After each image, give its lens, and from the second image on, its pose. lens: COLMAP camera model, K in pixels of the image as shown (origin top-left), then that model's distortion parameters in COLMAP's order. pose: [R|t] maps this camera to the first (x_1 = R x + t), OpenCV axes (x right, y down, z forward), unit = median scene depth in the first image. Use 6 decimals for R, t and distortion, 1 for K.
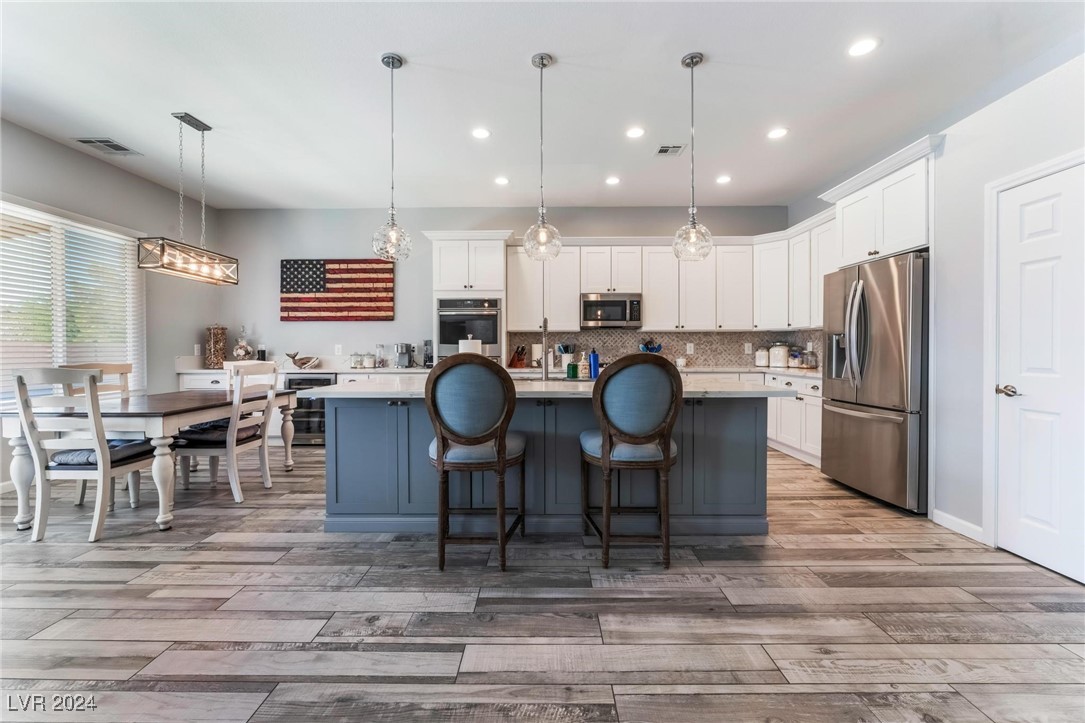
lens RADIAL K [[446.4, 0, 518.1], [0, 446.4, 355.3], [0, 0, 1]] dist [-0.006934, 0.000622]
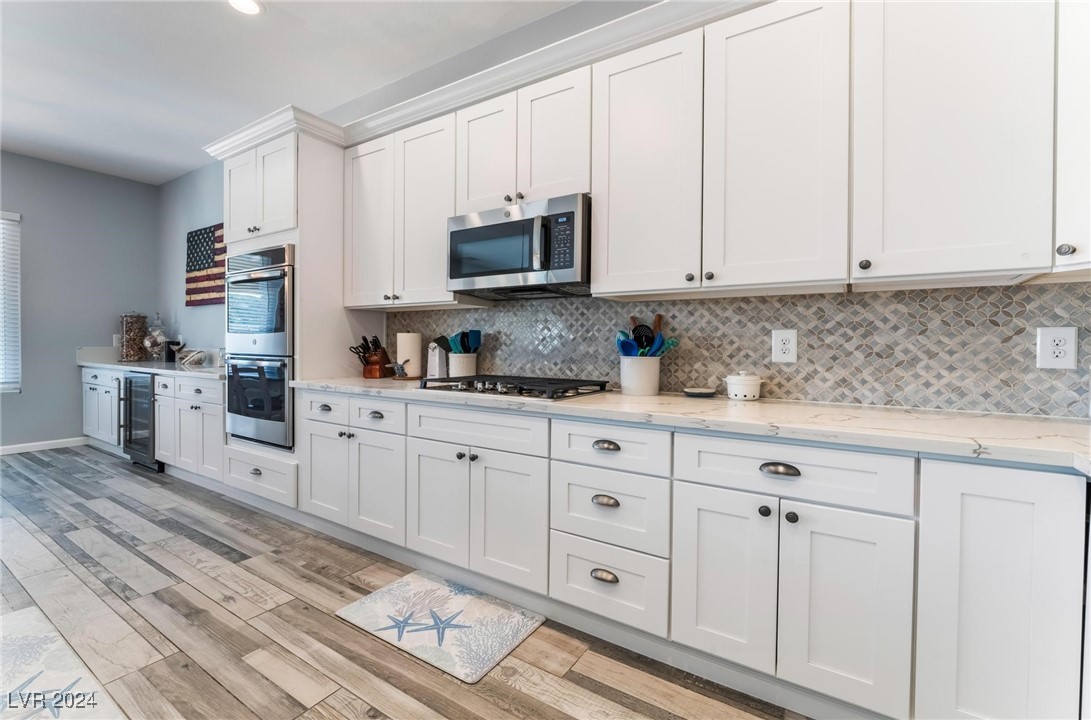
lens RADIAL K [[439.6, 0, 509.6], [0, 439.6, 348.2], [0, 0, 1]] dist [-0.009553, 0.000976]
pose [[0.831461, 0.015261, -0.555373, 0.471935], [-0.022473, 0.999728, -0.006173, -0.008586], [0.555128, 0.017614, 0.831578, 0.747297]]
